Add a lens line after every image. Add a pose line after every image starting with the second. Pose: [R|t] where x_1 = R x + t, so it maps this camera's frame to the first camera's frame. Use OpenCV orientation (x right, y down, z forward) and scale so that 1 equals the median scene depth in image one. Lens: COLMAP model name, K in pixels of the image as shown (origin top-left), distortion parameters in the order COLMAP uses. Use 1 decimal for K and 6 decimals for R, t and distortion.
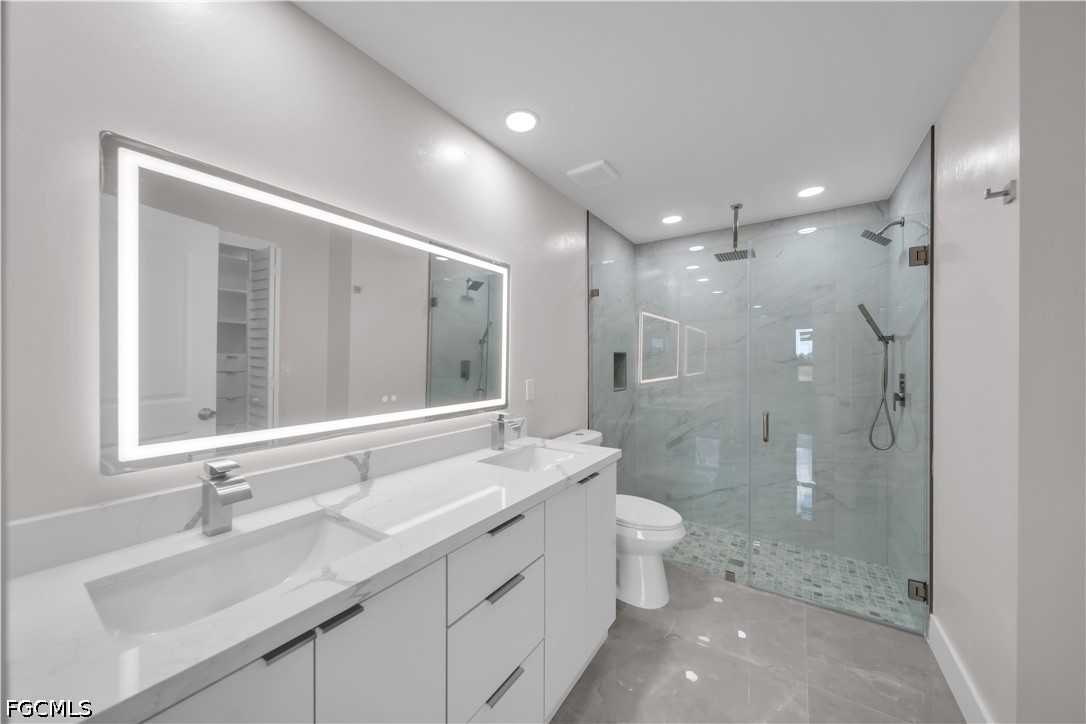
lens RADIAL K [[377.2, 0, 546.2], [0, 377.2, 361.4], [0, 0, 1]] dist [0.001980, -0.000878]
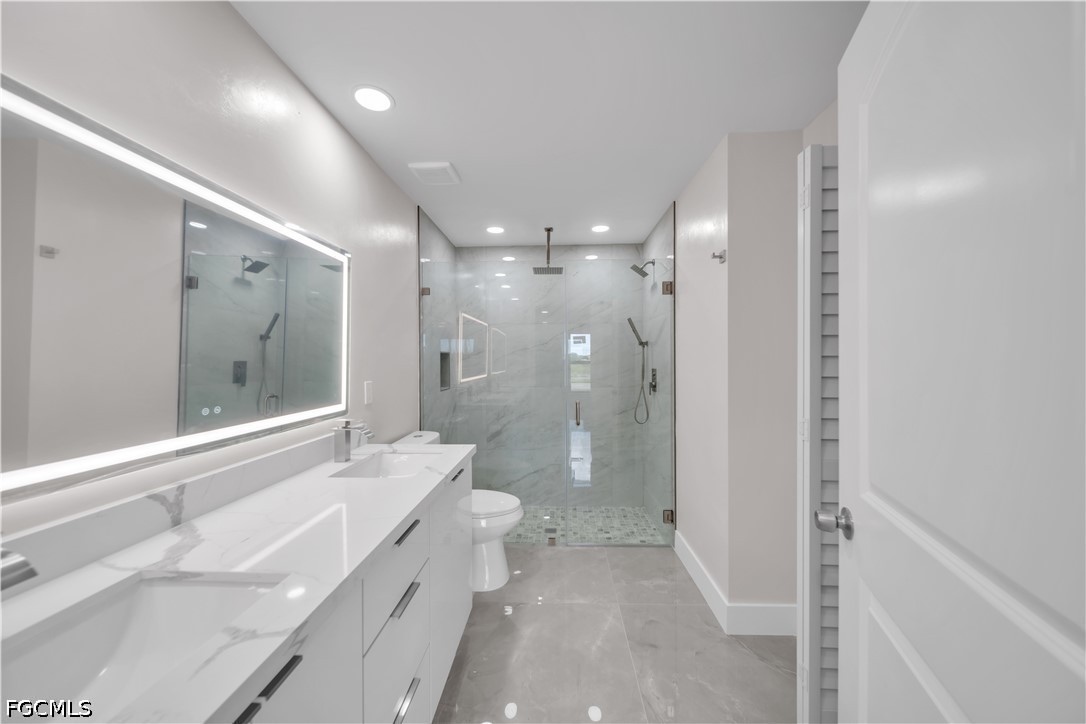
lens RADIAL K [[377.2, 0, 543.5], [0, 377.2, 361.0], [0, 0, 1]] dist [0.001980, -0.000878]
pose [[0.853780, -0.004863, 0.520611, -0.138789], [0.005043, 0.999987, 0.001071, 0.000332], [-0.520609, 0.001711, 0.853793, 0.002249]]
